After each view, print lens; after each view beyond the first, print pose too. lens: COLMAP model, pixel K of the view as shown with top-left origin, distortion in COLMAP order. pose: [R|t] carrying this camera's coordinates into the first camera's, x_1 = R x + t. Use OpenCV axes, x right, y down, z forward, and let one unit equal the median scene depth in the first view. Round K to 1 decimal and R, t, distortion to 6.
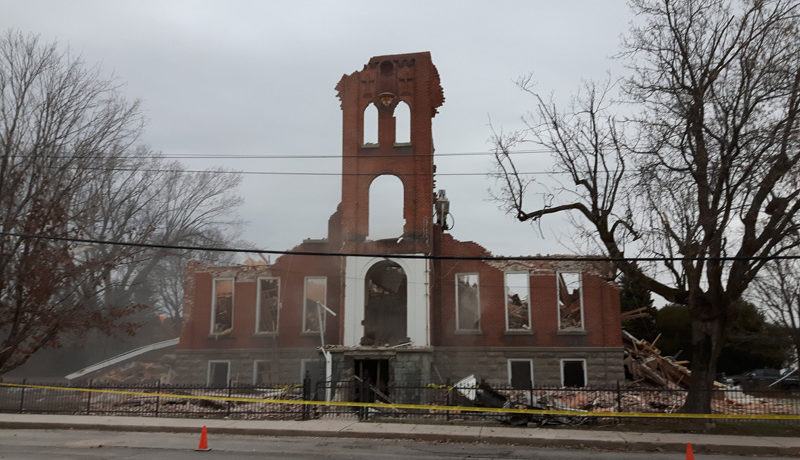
lens RADIAL K [[674.2, 0, 405.2], [0, 674.2, 230.8], [0, 0, 1]] dist [0.042716, -0.090636]
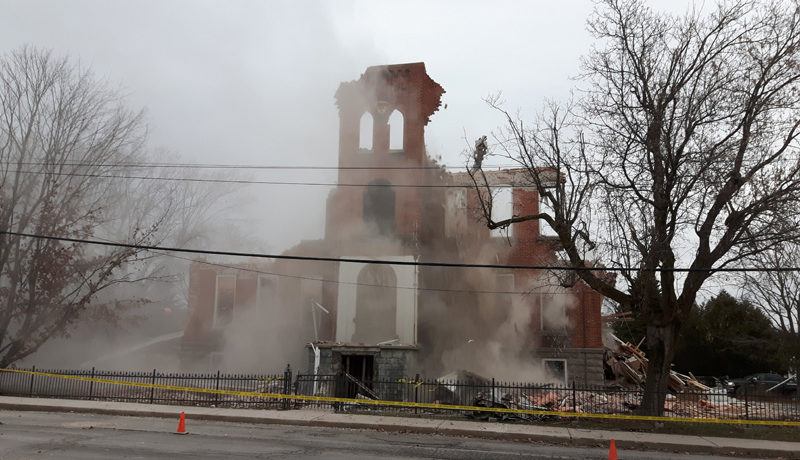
lens RADIAL K [[674.2, 0, 406.3], [0, 674.2, 231.1], [0, 0, 1]] dist [0.042716, -0.090636]
pose [[0.999171, 0.016261, -0.037313, 0.078377], [-0.015978, 0.999841, 0.007866, -0.017837], [0.037435, -0.007263, 0.999273, -0.070689]]
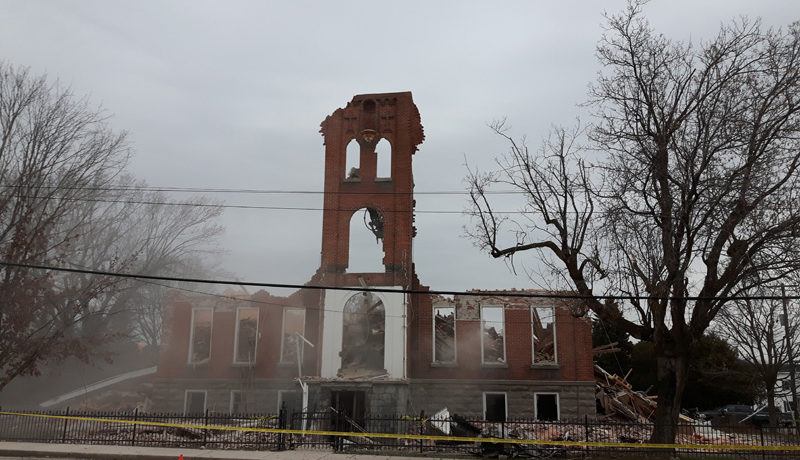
lens RADIAL K [[674.2, 0, 407.2], [0, 674.2, 228.9], [0, 0, 1]] dist [0.042716, -0.090636]
pose [[0.999383, 0.018763, 0.029706, 0.005399], [-0.017342, 0.998726, -0.047395, -0.007162], [-0.030557, 0.046851, 0.998434, -0.033753]]
